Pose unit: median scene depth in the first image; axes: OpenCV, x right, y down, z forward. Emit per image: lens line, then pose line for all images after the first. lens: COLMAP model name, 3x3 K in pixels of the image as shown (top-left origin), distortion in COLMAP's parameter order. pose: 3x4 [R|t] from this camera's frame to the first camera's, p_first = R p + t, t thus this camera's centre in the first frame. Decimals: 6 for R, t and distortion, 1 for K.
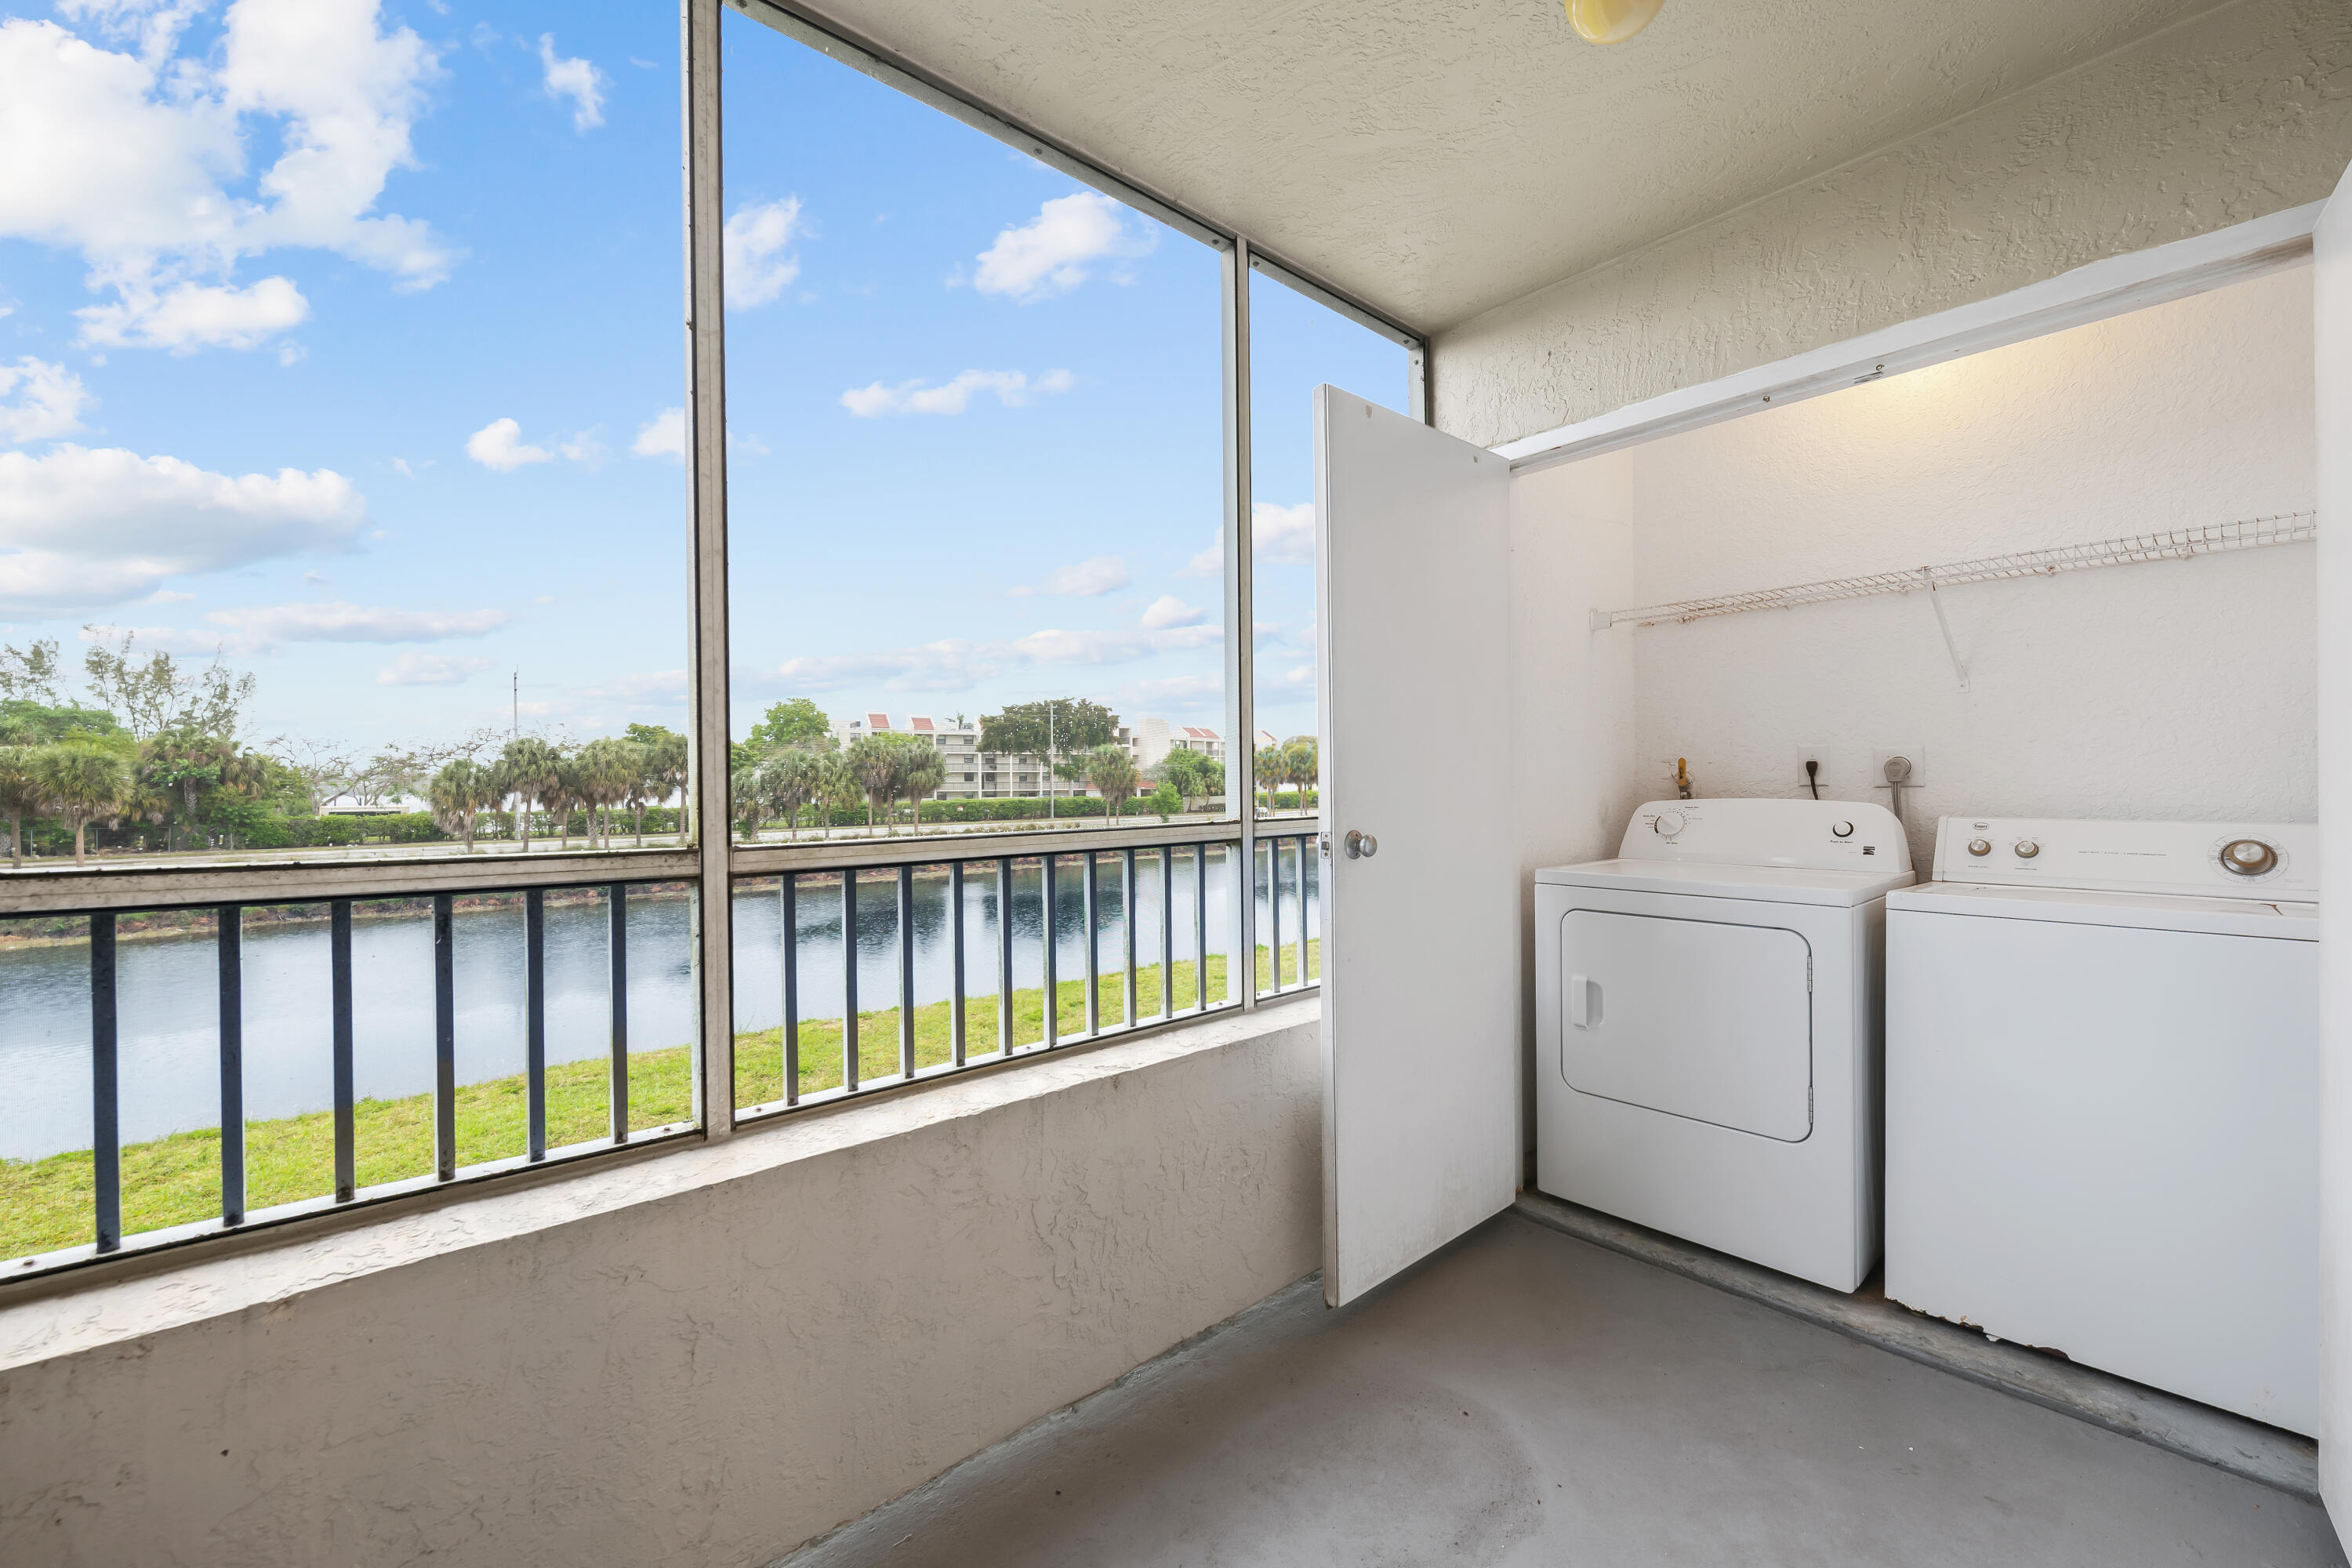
lens RADIAL K [[929.4, 0, 1188.4], [0, 929.4, 781.4], [0, 0, 1]] dist [0.004085, -0.005168]
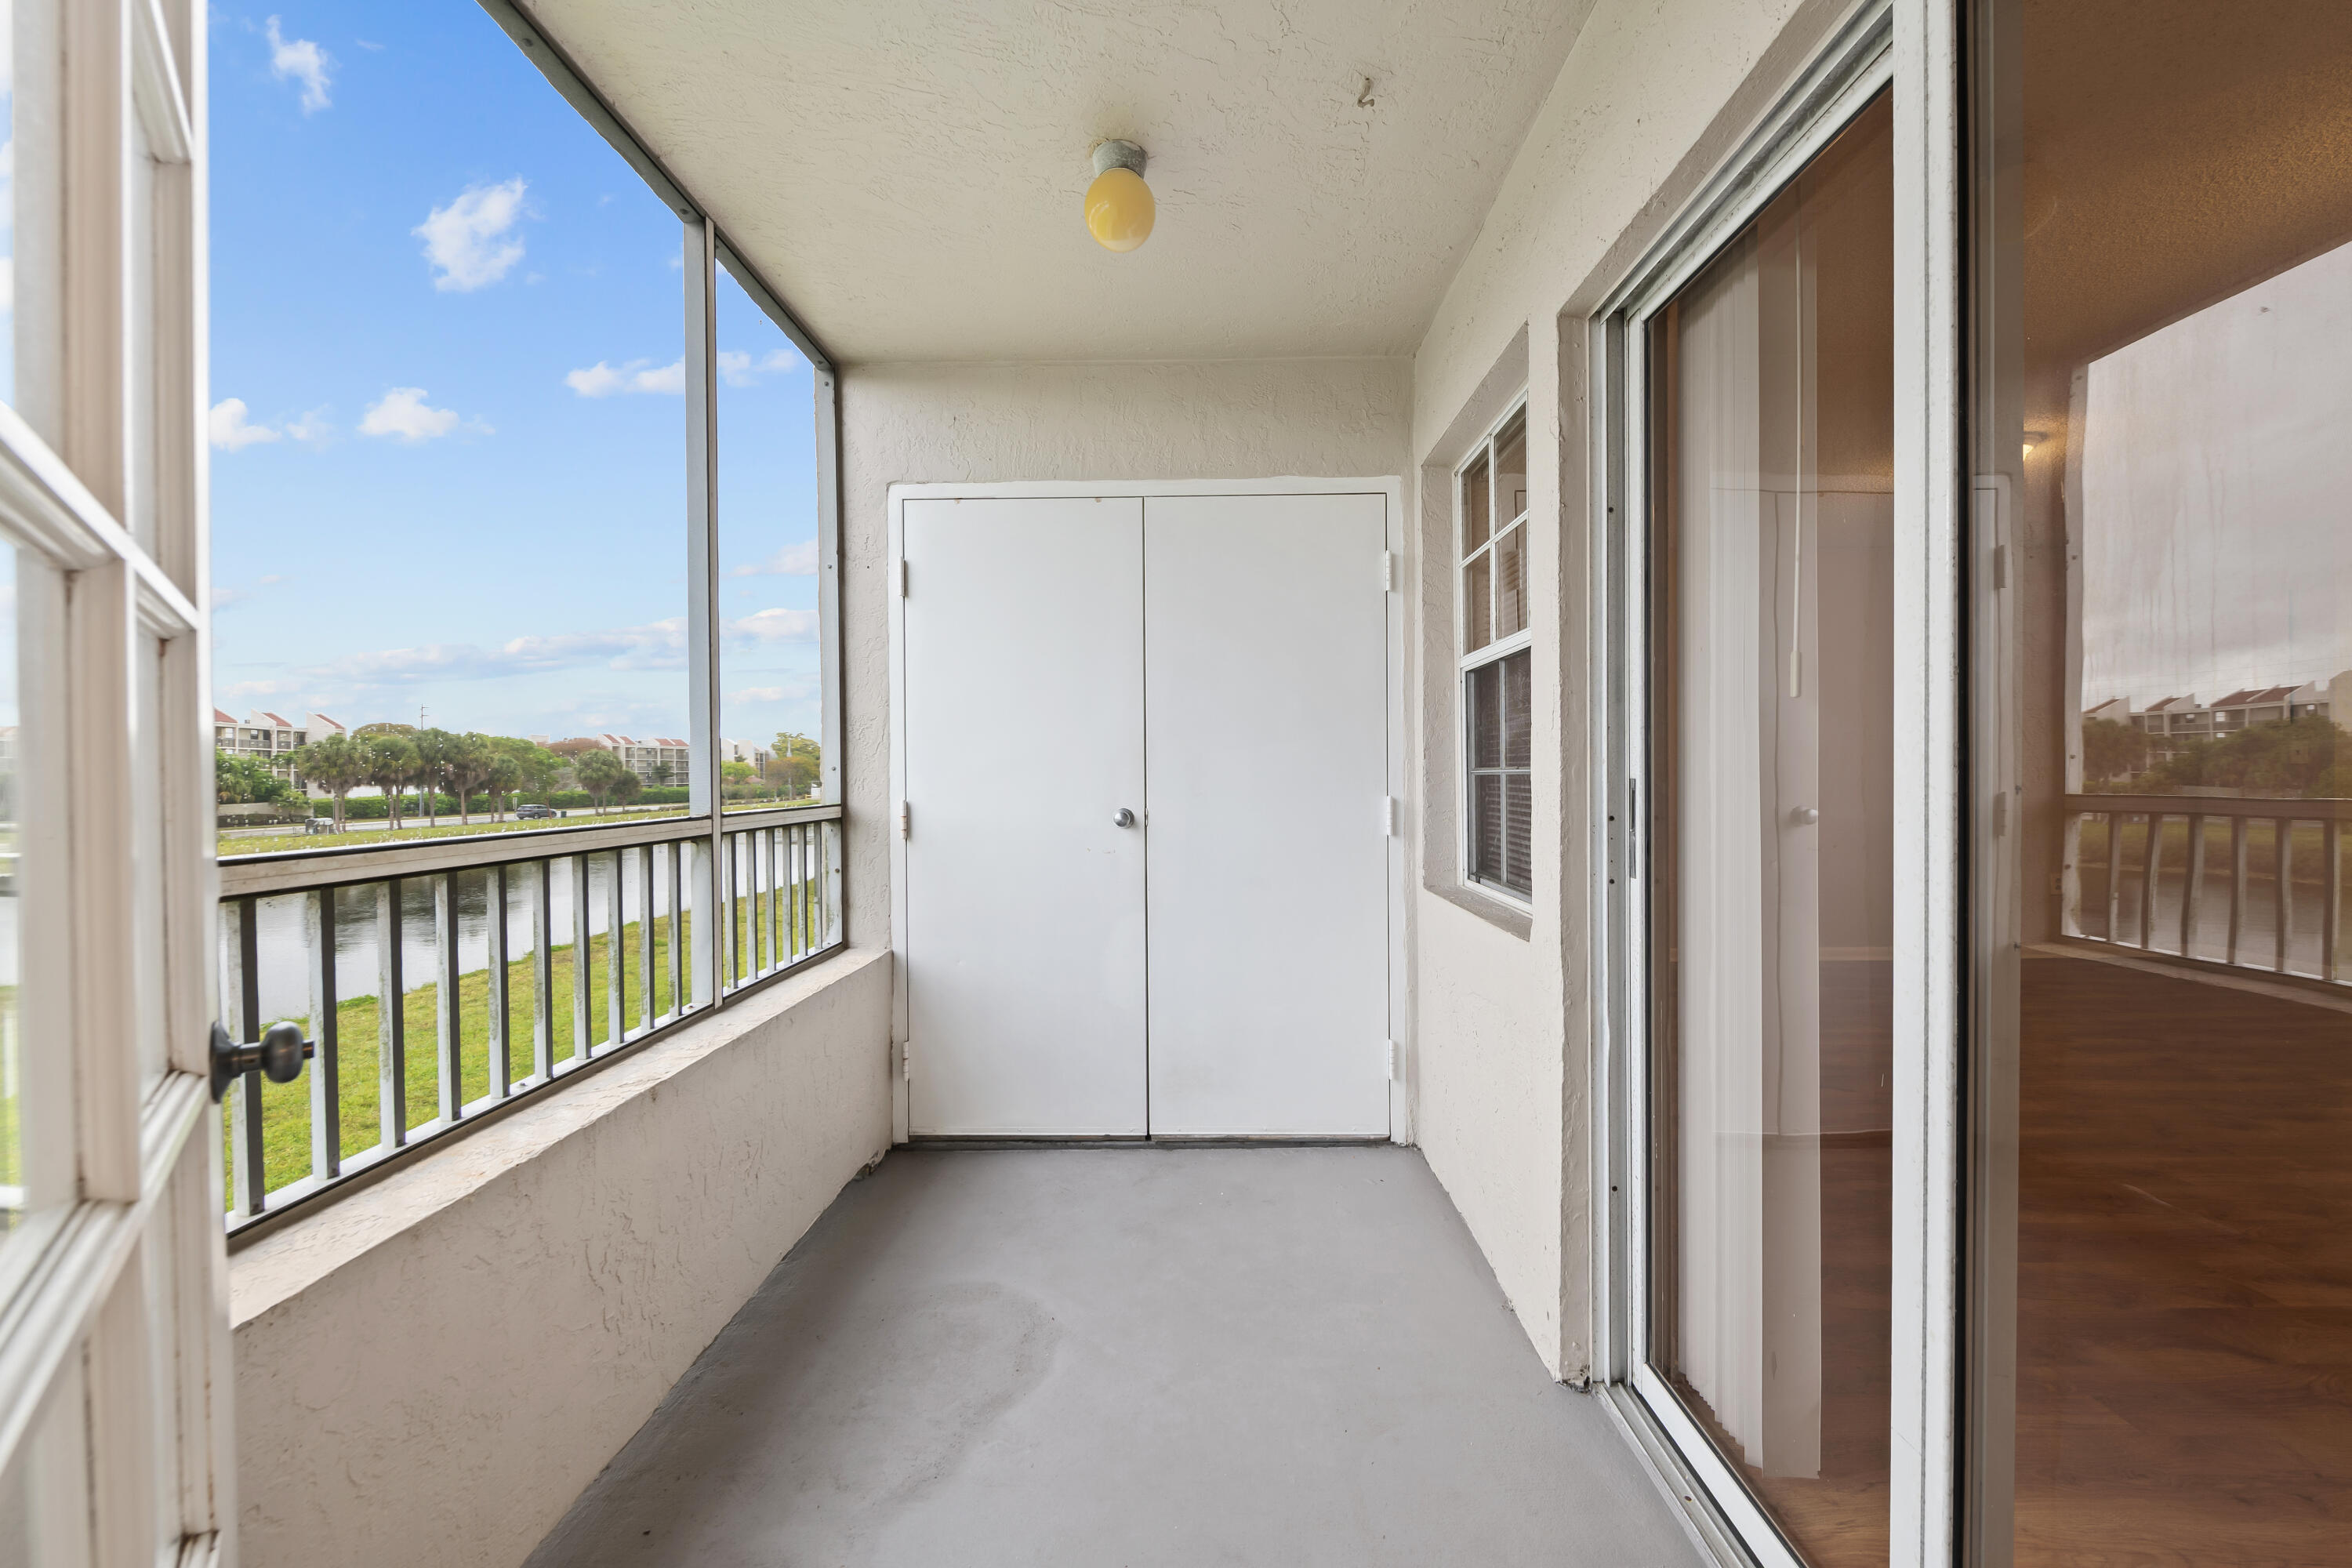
lens RADIAL K [[916.0, 0, 1176.0], [0, 916.0, 784.0], [0, 0, 1]] dist [0.007282, -0.009348]
pose [[0.681006, -0.003552, 0.732269, -0.392889], [0.002187, 0.999994, 0.002816, 0.008779], [-0.732275, -0.000316, 0.681009, -0.015136]]
